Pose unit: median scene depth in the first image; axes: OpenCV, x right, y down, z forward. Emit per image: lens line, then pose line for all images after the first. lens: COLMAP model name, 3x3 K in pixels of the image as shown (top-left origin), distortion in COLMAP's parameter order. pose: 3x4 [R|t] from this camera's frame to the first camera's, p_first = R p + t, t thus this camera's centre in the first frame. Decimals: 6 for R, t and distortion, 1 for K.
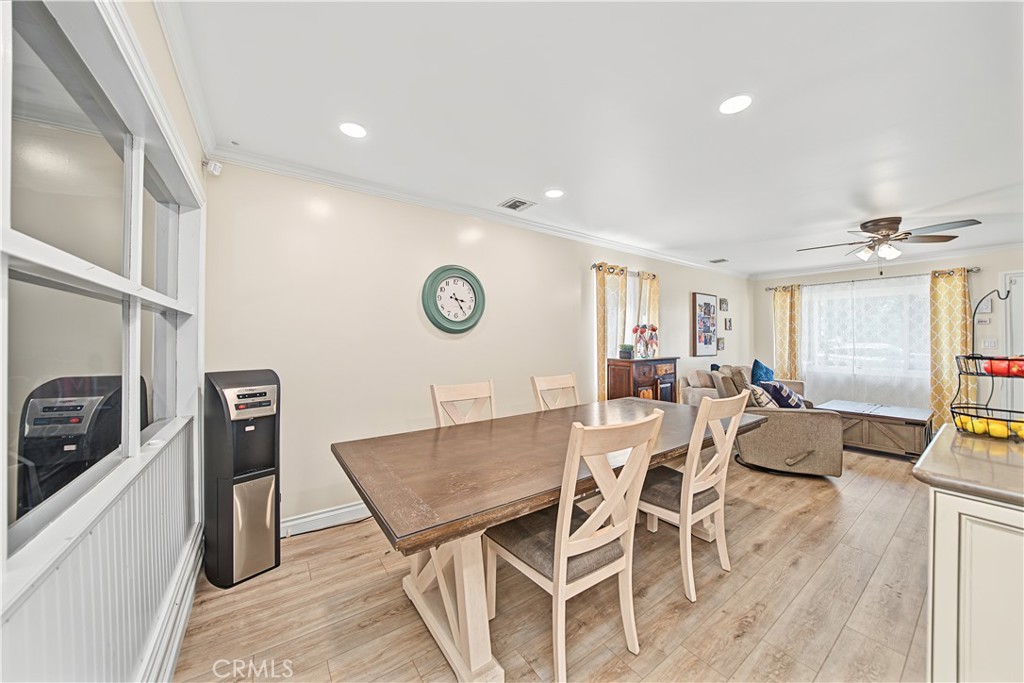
lens RADIAL K [[349.7, 0, 511.5], [0, 349.7, 336.0], [0, 0, 1]] dist [-0.020512, 0.000051]
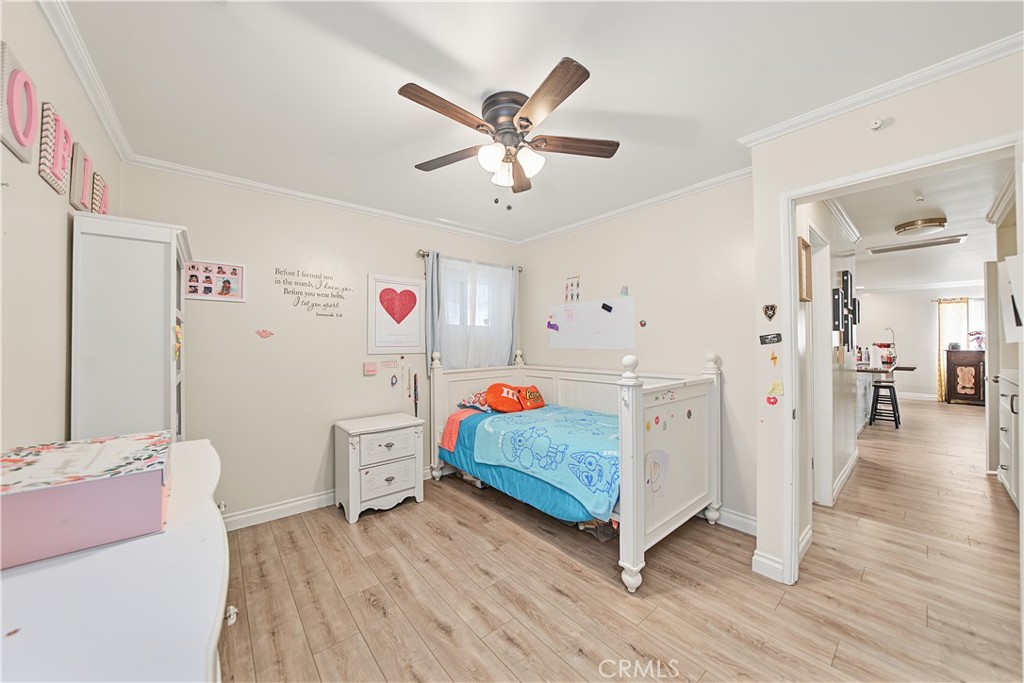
lens RADIAL K [[356.8, 0, 507.3], [0, 356.8, 333.8], [0, 0, 1]] dist [-0.020325, 0.000146]
pose [[0.086230, -0.017585, -0.996120, 1.997904], [0.011368, 0.999796, -0.016666, -0.016732], [0.996210, -0.009887, 0.086413, -1.541186]]
